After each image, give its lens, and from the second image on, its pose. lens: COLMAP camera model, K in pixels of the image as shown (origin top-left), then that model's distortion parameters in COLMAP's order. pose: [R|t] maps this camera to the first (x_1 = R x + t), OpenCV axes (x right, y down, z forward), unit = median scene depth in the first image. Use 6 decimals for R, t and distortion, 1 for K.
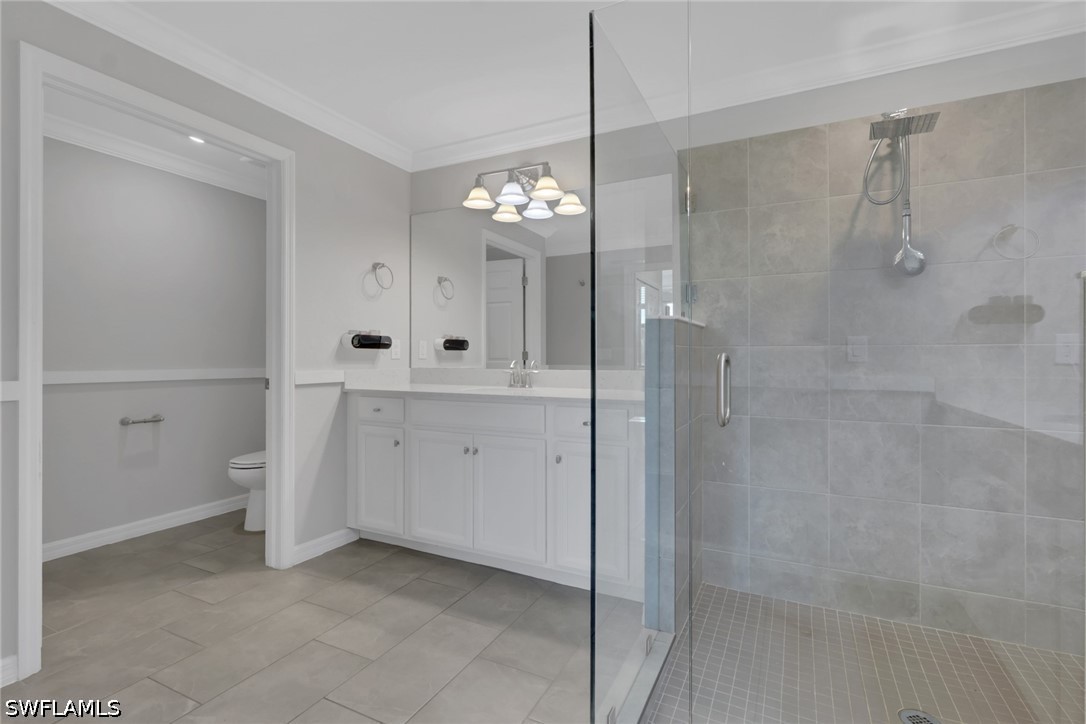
lens RADIAL K [[513.2, 0, 542.8], [0, 513.2, 355.6], [0, 0, 1]] dist [-0.001628, -0.000141]
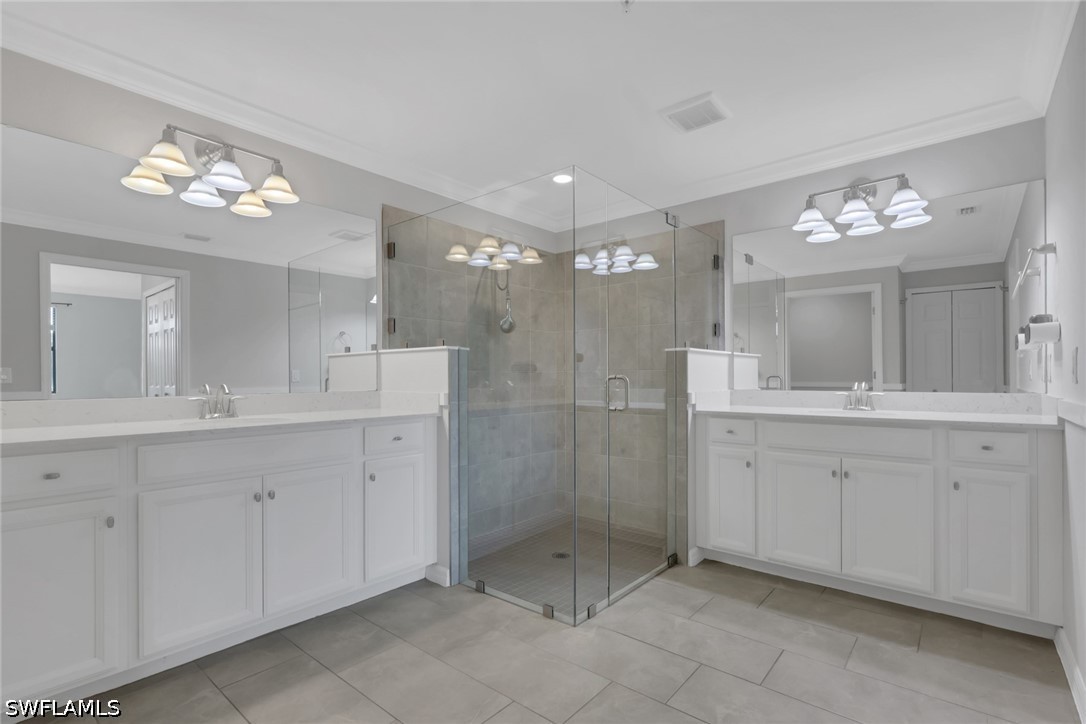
lens RADIAL K [[513.2, 0, 522.7], [0, 513.2, 376.8], [0, 0, 1]] dist [-0.001628, -0.000141]
pose [[0.248525, 0.000510, 0.968625, -0.871416], [0.003649, 0.999992, -0.001463, 0.001111], [-0.968619, 0.003899, 0.248521, 0.431023]]
